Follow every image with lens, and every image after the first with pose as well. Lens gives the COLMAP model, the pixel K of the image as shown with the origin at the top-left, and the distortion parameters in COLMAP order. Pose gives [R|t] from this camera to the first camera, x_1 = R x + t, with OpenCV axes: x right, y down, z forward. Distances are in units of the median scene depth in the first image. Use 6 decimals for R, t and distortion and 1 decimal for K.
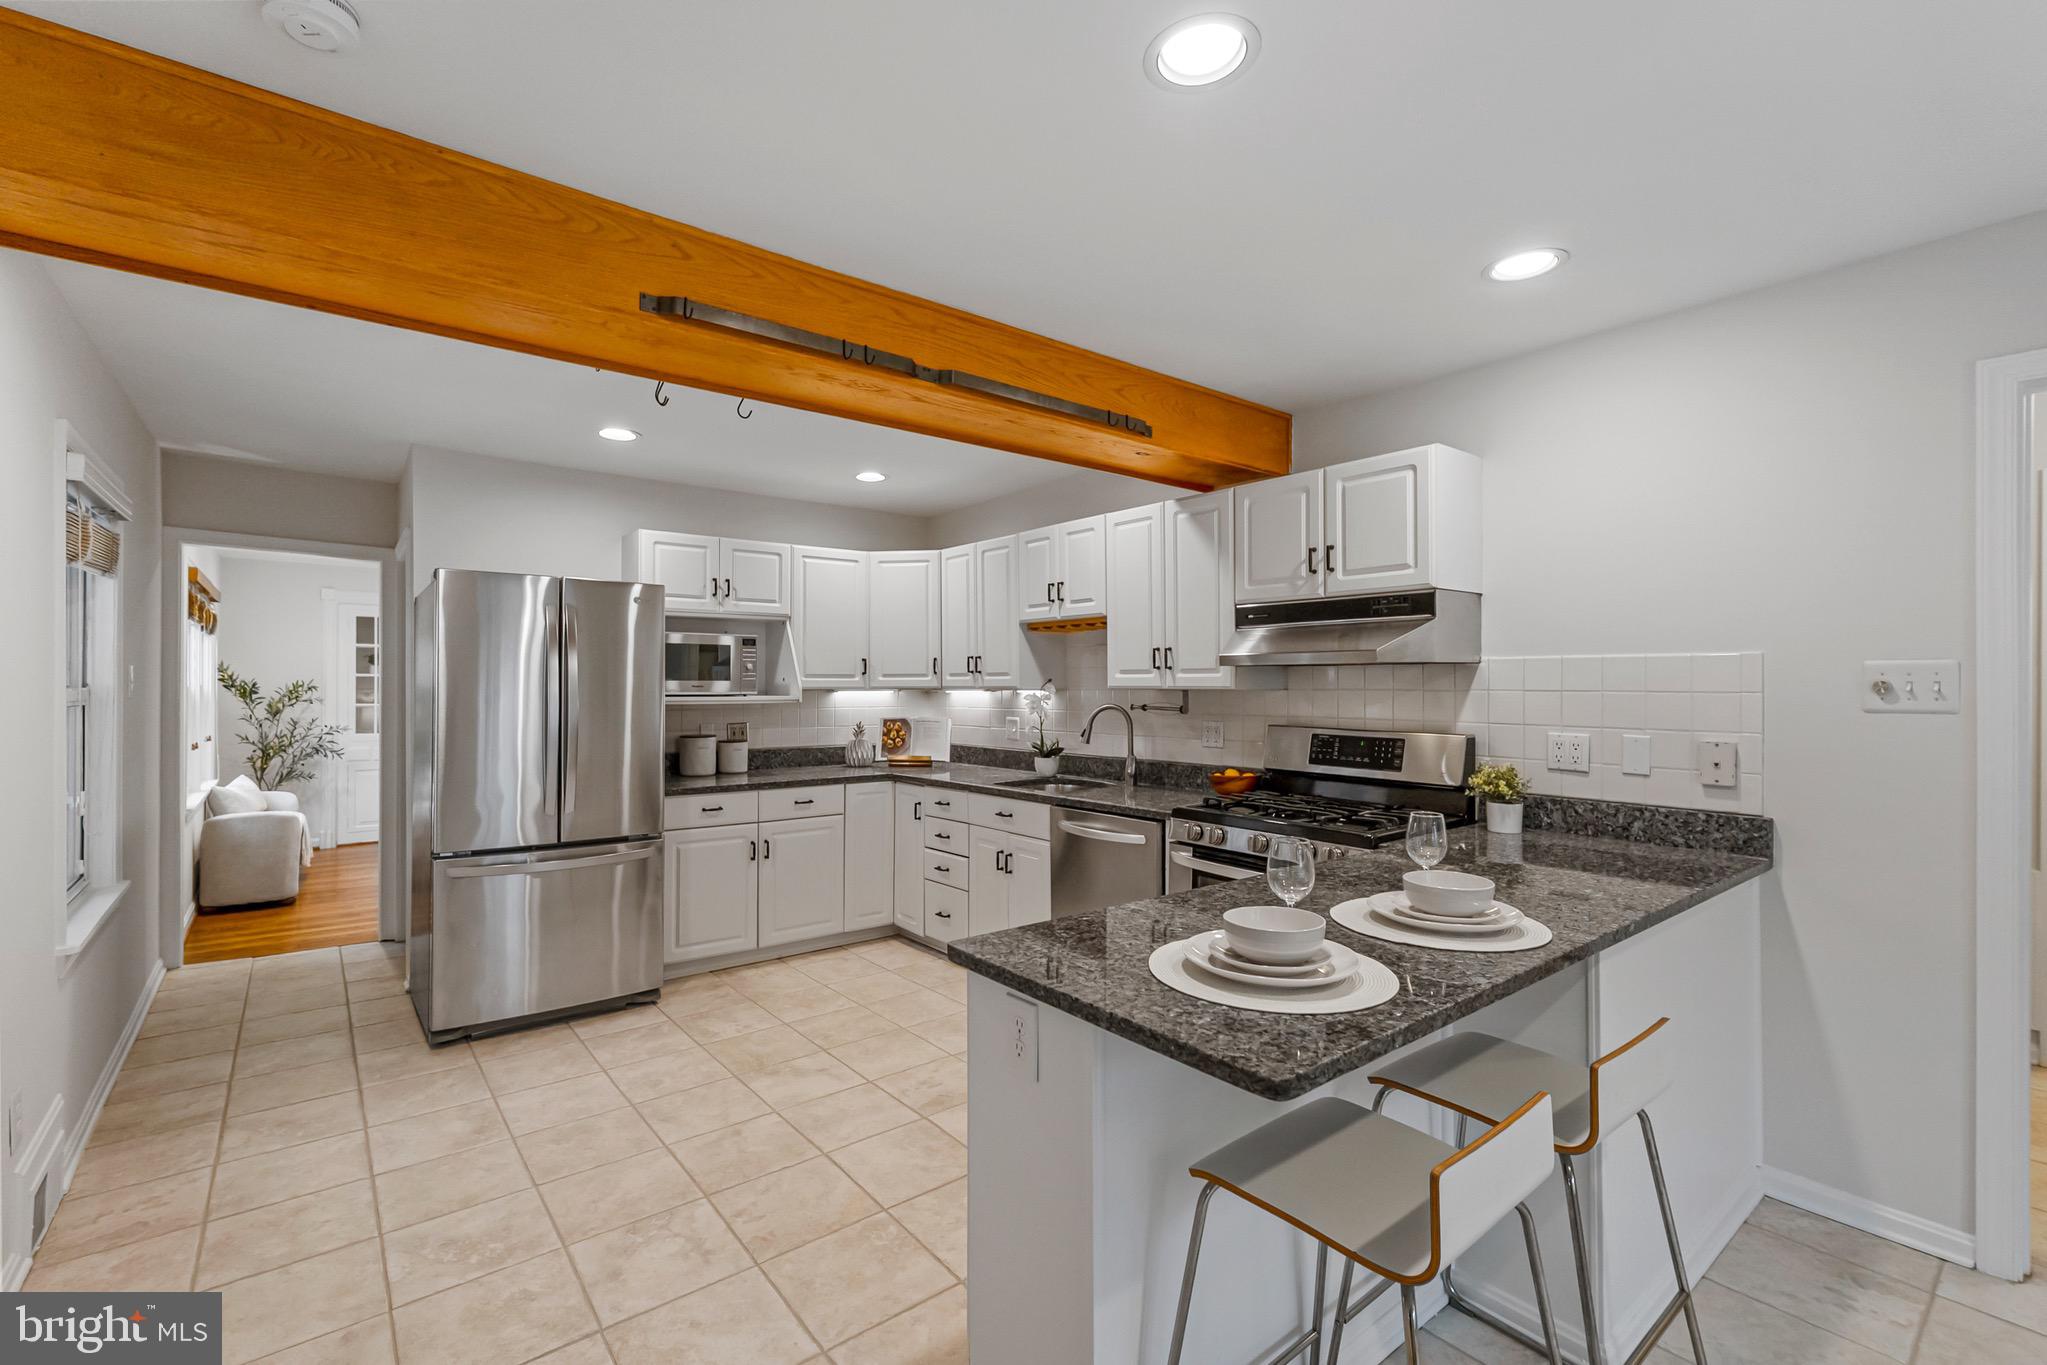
lens RADIAL K [[896.0, 0, 1008.3], [0, 896.0, 686.5], [0, 0, 1]] dist [-0.002627, 0.001829]
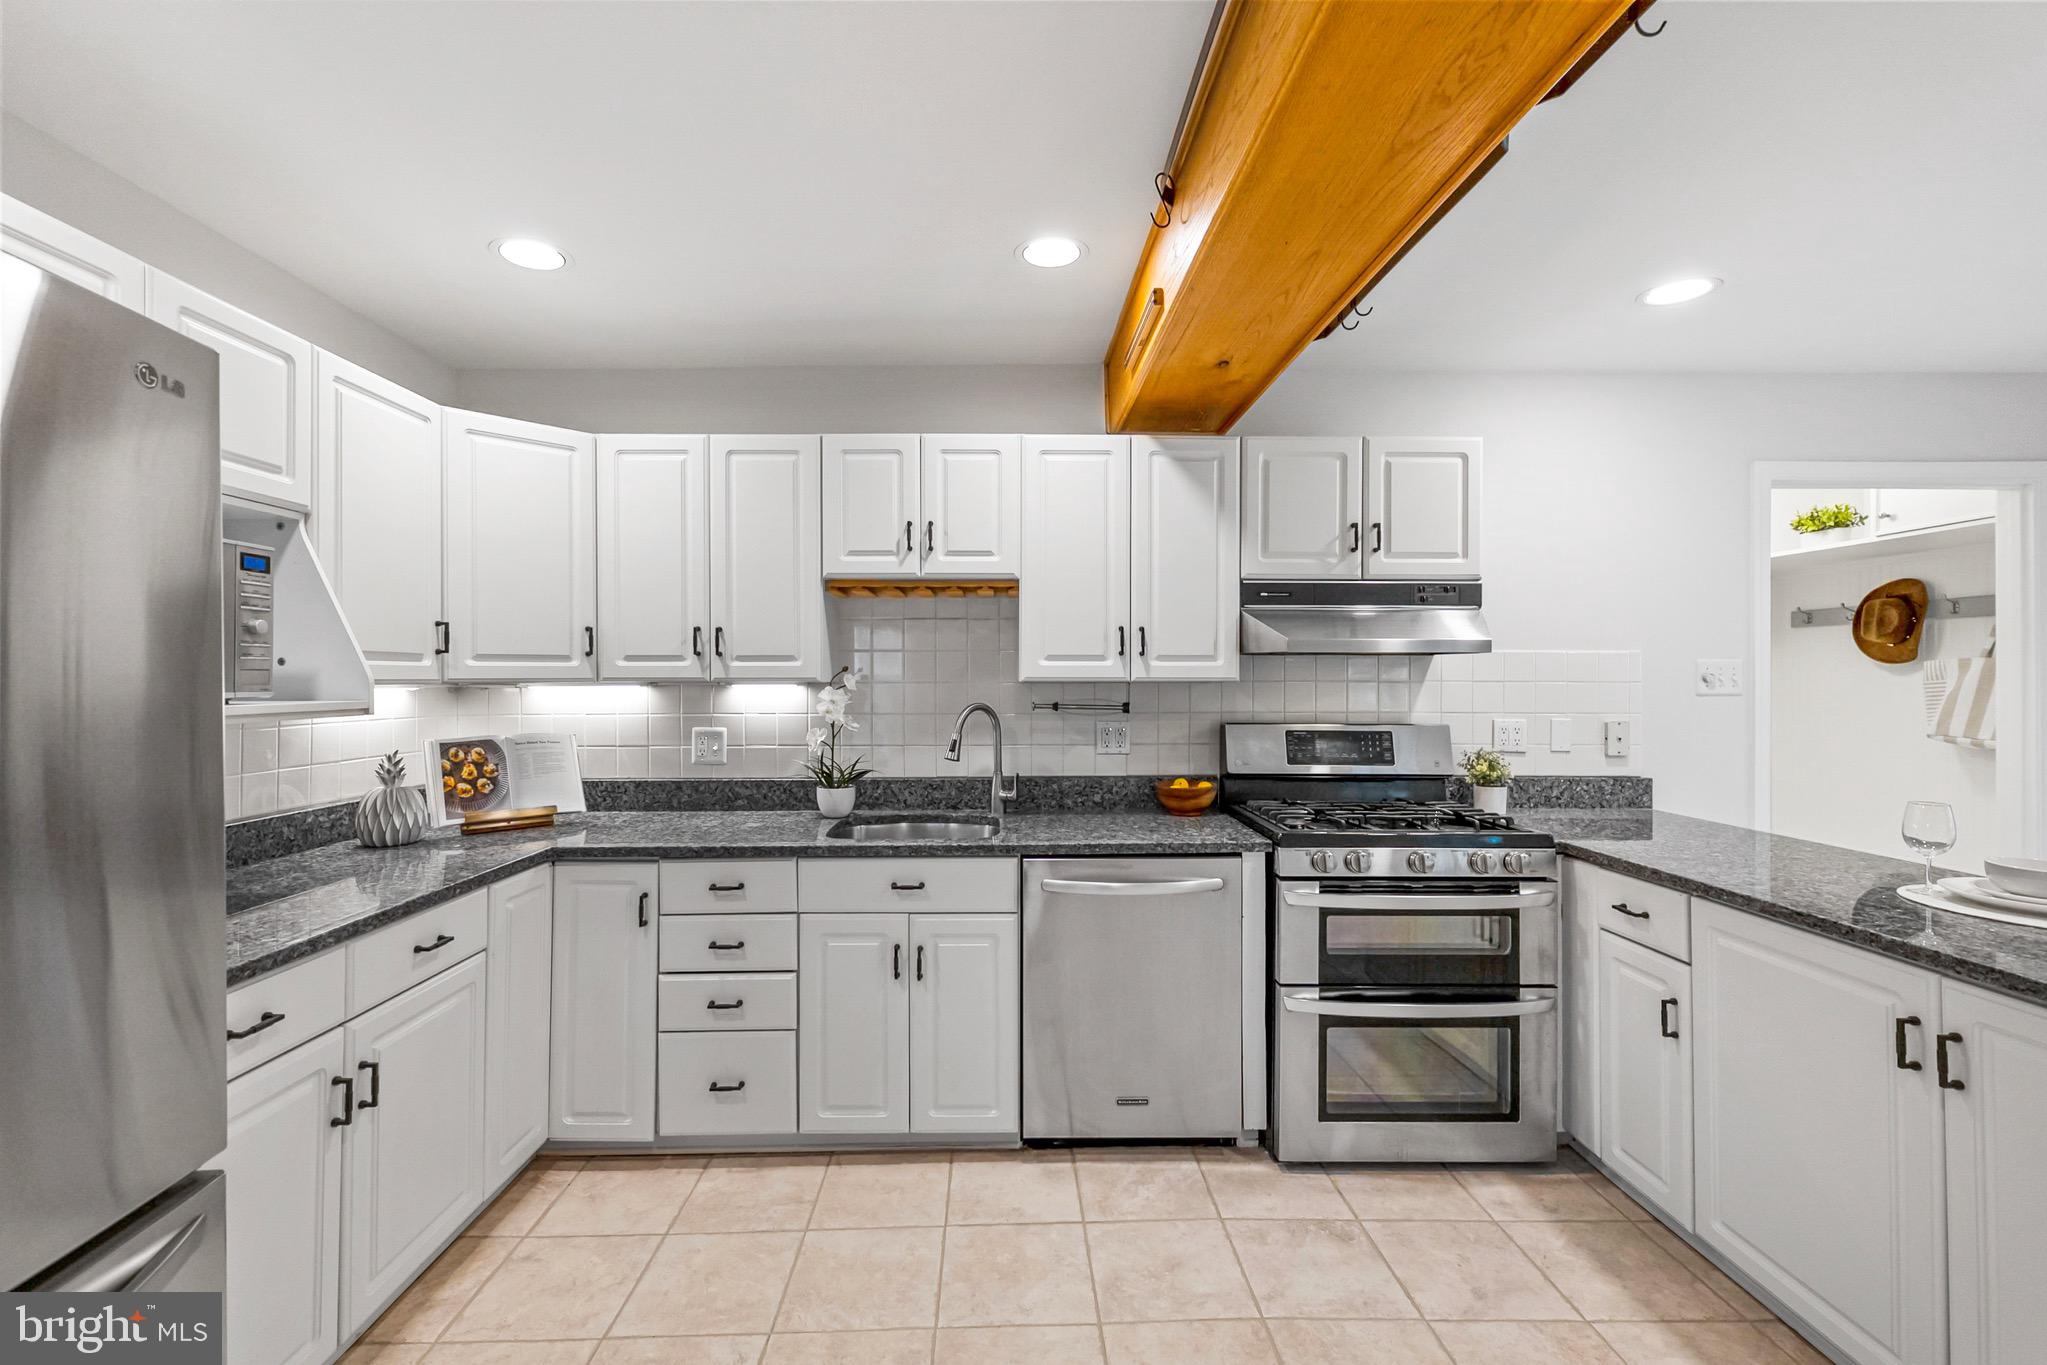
lens RADIAL K [[896.0, 0, 1021.7], [0, 896.0, 671.8], [0, 0, 1]] dist [-0.002627, 0.001829]
pose [[0.603250, 0.005271, 0.797535, -0.422146], [0.000944, 0.999973, -0.007324, 0.000248], [-0.797552, 0.005171, 0.603228, 0.530473]]
